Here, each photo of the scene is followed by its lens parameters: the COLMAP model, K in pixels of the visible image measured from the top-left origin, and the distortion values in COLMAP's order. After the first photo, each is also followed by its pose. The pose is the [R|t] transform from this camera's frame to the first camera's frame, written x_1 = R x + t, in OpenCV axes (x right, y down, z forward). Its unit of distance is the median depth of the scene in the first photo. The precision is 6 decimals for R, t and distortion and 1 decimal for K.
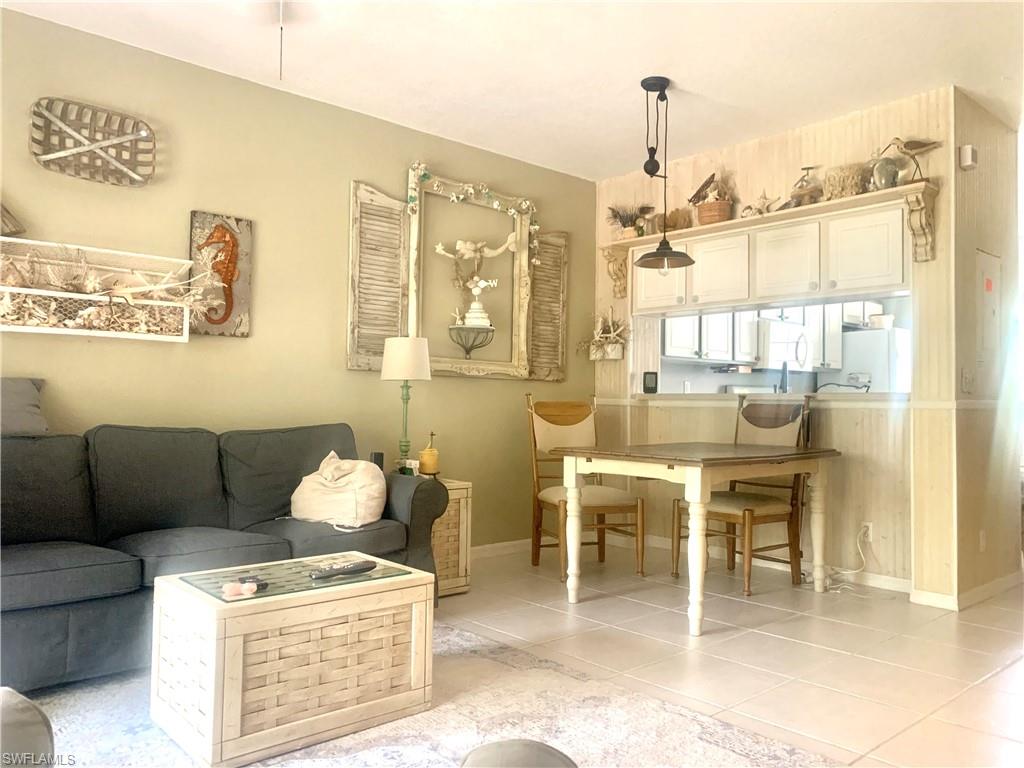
lens RADIAL K [[773.6, 0, 512.0], [0, 773.6, 384.0], [0, 0, 1]] dist [0.002077, -0.004701]
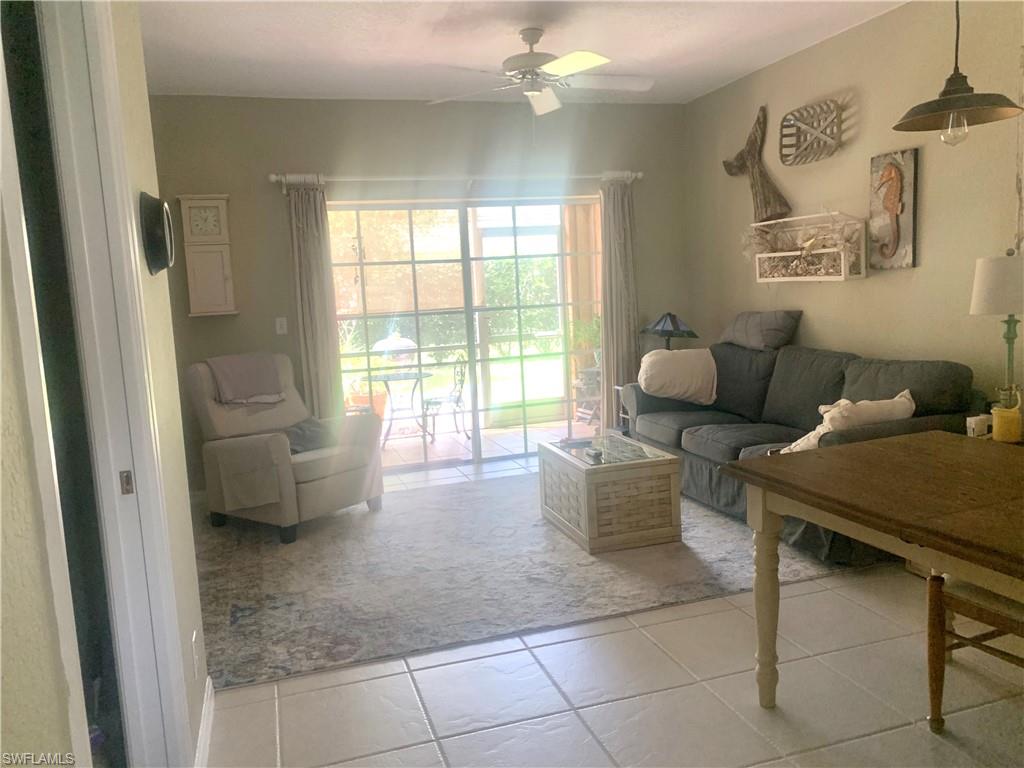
lens RADIAL K [[773.6, 0, 512.0], [0, 773.6, 384.0], [0, 0, 1]] dist [0.002077, -0.004701]
pose [[-0.395659, 0.122064, -0.910250, 0.823198], [0.067423, 0.992314, 0.103762, -0.050539], [0.915919, -0.020317, -0.400848, 0.942684]]
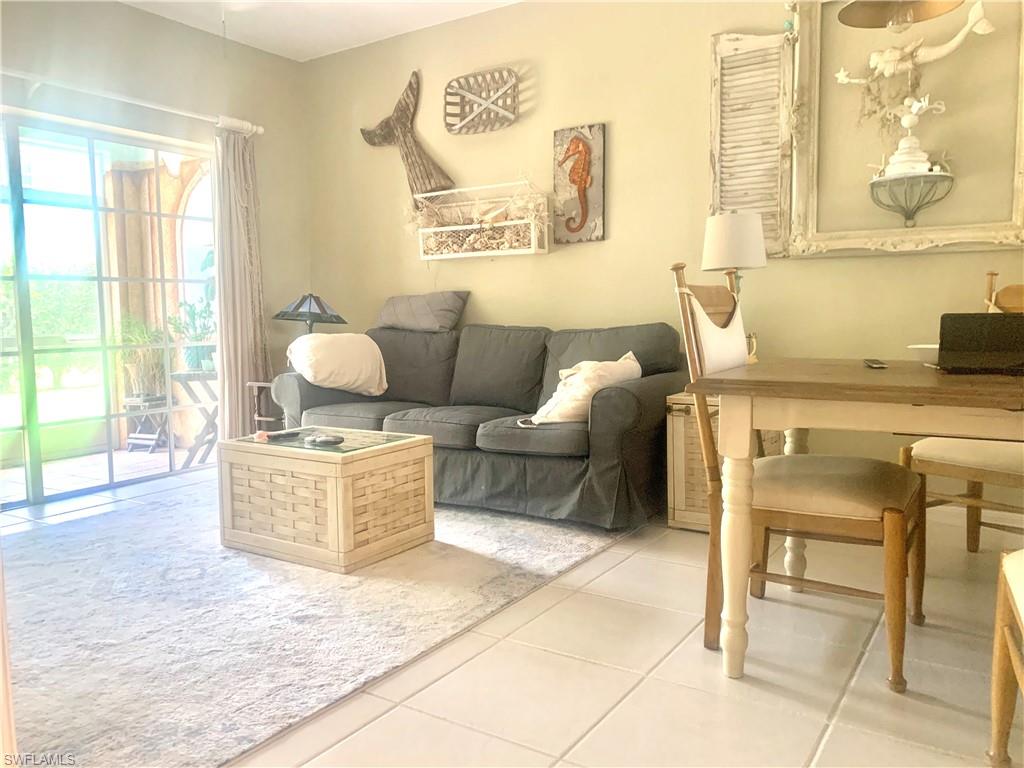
lens RADIAL K [[769.6, 0, 512.0], [0, 769.6, 384.0], [0, 0, 1]] dist [0.060455, -0.084823]
pose [[0.269913, 0.068728, -0.960429, 0.648358], [0.046123, 0.995382, 0.084191, 0.040005], [0.961780, -0.067022, 0.265496, 0.607077]]
